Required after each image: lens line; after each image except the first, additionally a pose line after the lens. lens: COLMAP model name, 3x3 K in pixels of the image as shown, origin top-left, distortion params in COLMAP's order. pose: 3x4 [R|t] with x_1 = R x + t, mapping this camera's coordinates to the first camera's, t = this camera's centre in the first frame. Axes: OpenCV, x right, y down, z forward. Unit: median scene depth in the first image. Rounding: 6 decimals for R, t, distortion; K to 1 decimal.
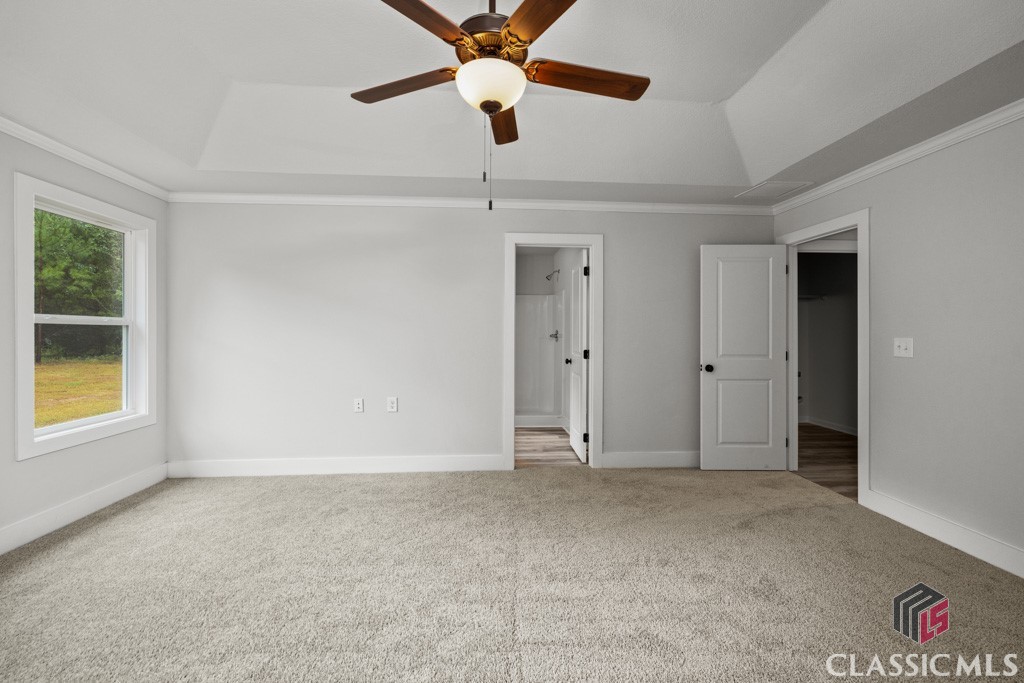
lens RADIAL K [[429.9, 0, 509.7], [0, 429.9, 334.2], [0, 0, 1]] dist [0.002034, -0.000110]
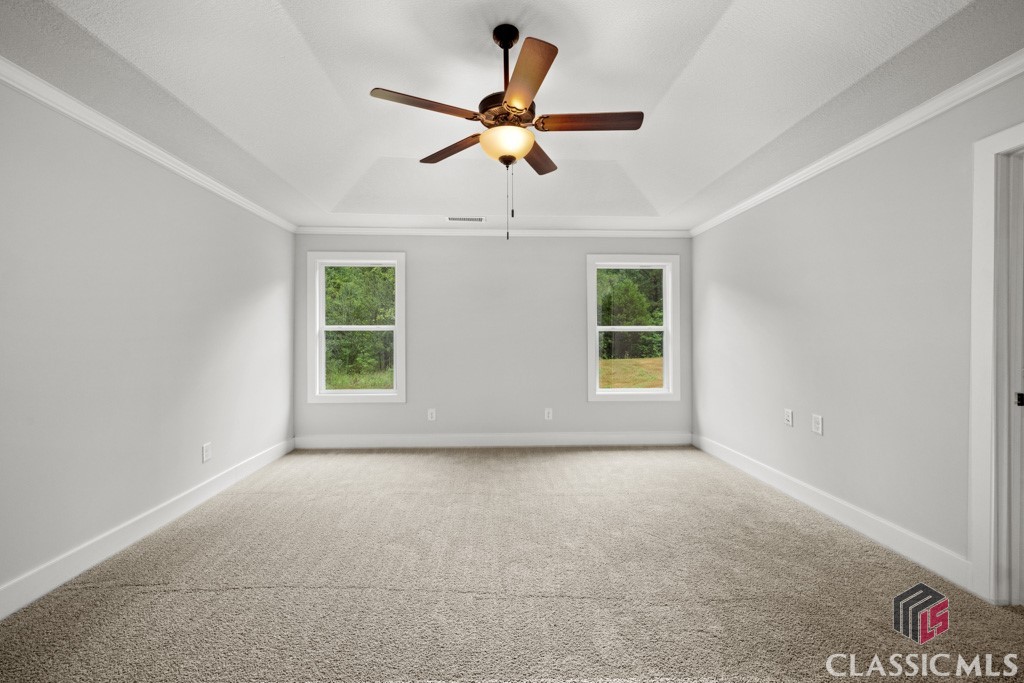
lens RADIAL K [[429.9, 0, 509.7], [0, 429.9, 334.2], [0, 0, 1]] dist [0.002034, -0.000110]
pose [[-0.018417, -0.010671, -0.999773, 0.589606], [-0.001201, 0.999943, -0.010651, 0.006650], [0.999830, 0.001004, -0.018429, 0.494932]]
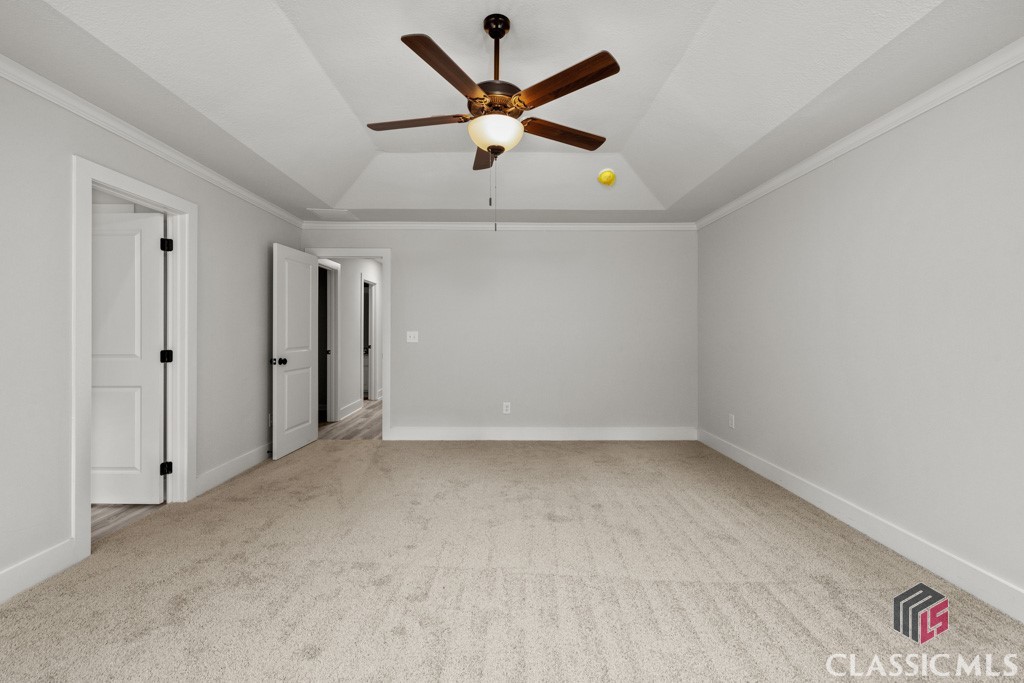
lens RADIAL K [[429.9, 0, 509.7], [0, 429.9, 334.2], [0, 0, 1]] dist [0.002034, -0.000110]
pose [[0.052543, -0.012673, 0.998538, -0.628976], [-0.001850, 0.999917, 0.012788, -0.002864], [-0.998617, -0.002520, 0.052515, 0.430704]]
